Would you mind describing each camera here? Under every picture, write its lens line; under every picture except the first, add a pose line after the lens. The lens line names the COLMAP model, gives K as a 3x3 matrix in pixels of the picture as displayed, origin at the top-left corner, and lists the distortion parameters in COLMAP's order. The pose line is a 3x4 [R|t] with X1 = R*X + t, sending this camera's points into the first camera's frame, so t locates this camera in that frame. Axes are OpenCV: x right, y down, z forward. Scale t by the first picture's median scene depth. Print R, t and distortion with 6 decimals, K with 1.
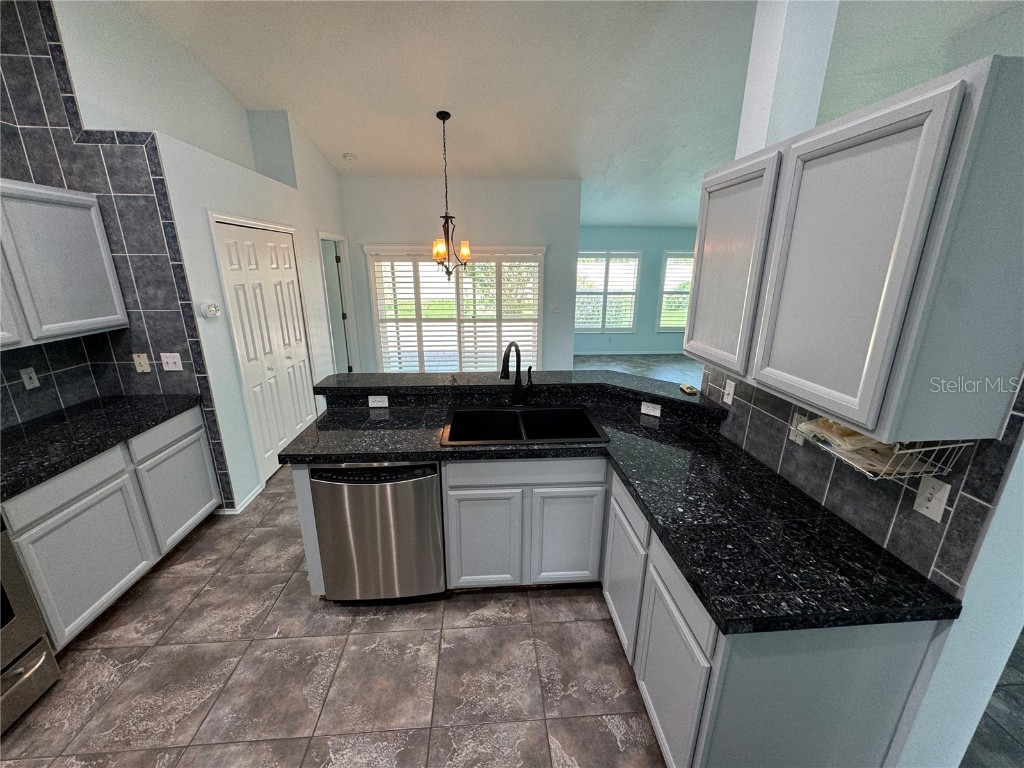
lens RADIAL K [[404.6, 0, 512.0], [0, 404.6, 384.0], [0, 0, 1]] dist [-0.000545, -0.000082]
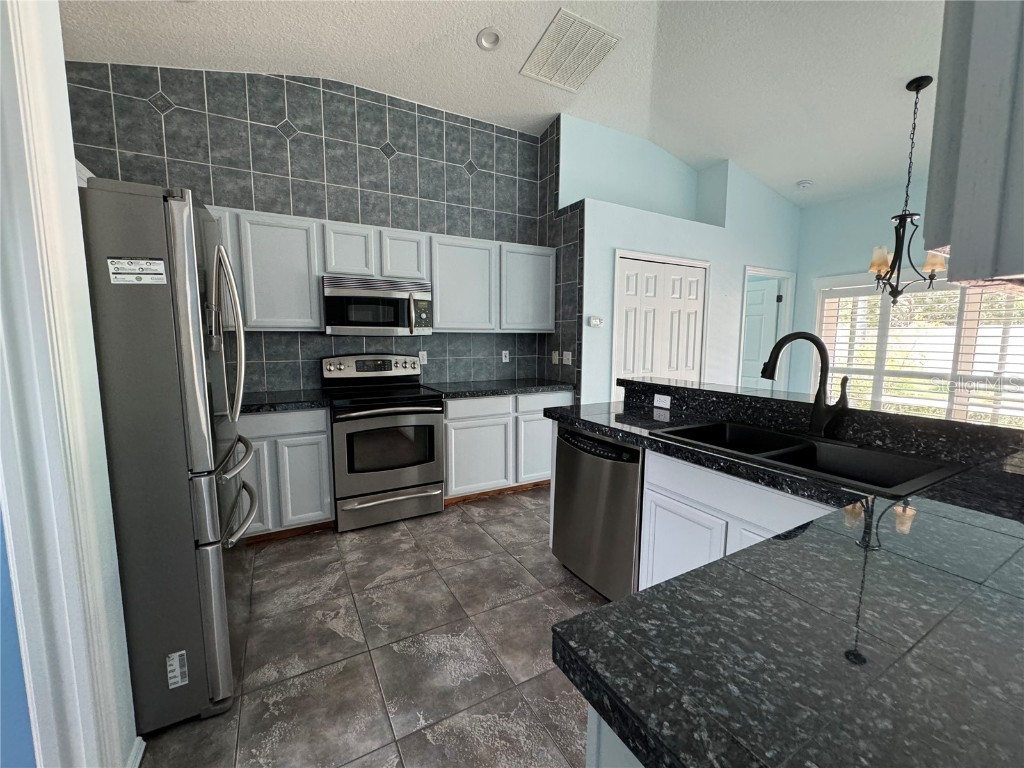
lens RADIAL K [[418.2, 0, 512.0], [0, 418.2, 384.0], [0, 0, 1]] dist [0.000435, 0.000116]
pose [[0.426688, 0.099839, -0.898871, 0.434660], [-0.259080, 0.965728, -0.015719, 0.119658], [0.866496, 0.239587, 0.437931, 0.266491]]
